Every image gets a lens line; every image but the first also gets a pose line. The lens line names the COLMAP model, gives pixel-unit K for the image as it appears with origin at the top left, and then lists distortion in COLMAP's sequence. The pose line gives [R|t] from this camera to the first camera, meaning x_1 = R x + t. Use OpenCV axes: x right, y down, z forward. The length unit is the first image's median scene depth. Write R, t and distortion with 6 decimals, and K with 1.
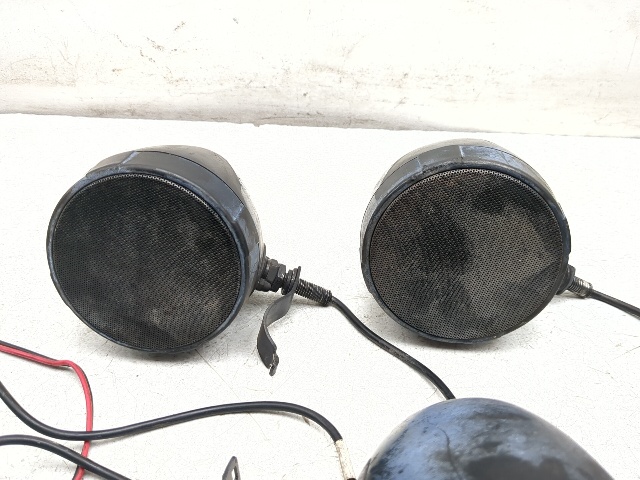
lens RADIAL K [[586.7, 0, 320.0], [0, 586.7, 240.0], [0, 0, 1]] dist [0.058590, -0.166255]
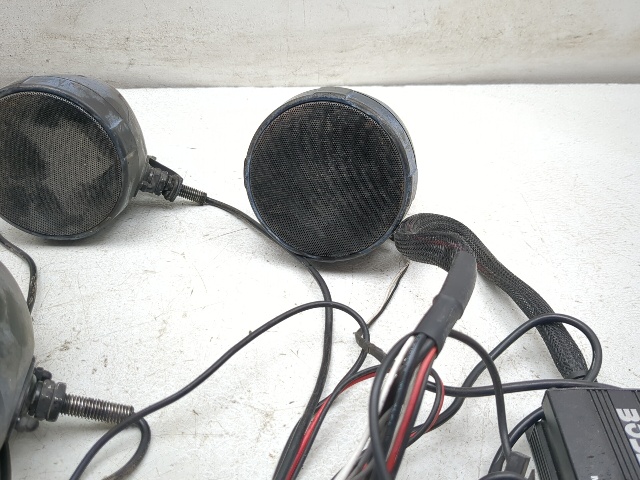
lens RADIAL K [[597.8, 0, 320.0], [0, 597.8, 240.0], [0, 0, 1]] dist [0.002703, -0.012996]
pose [[0.994420, -0.061831, 0.085471, 0.678611], [0.061110, 0.998070, 0.011021, 0.200241], [-0.085988, -0.005736, 0.996280, -0.307189]]
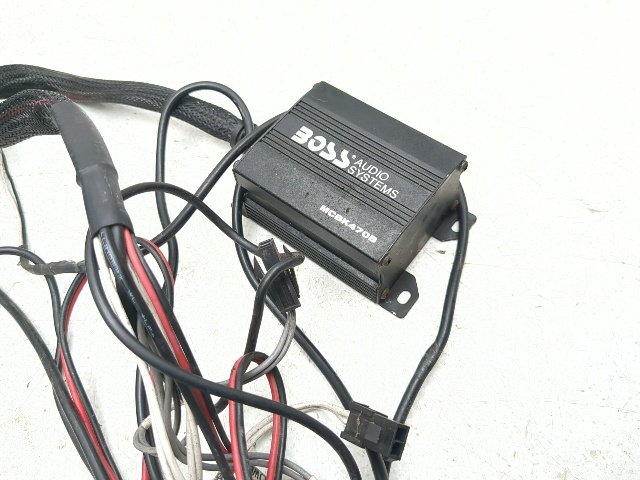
lens RADIAL K [[586.7, 0, 320.0], [0, 586.7, 240.0], [0, 0, 1]] dist [0.058590, -0.166255]
pose [[0.506000, -0.759289, 0.409200, 0.719622], [0.551327, 0.649565, 0.523549, 0.156511], [-0.663327, -0.039313, 0.747297, -0.168162]]
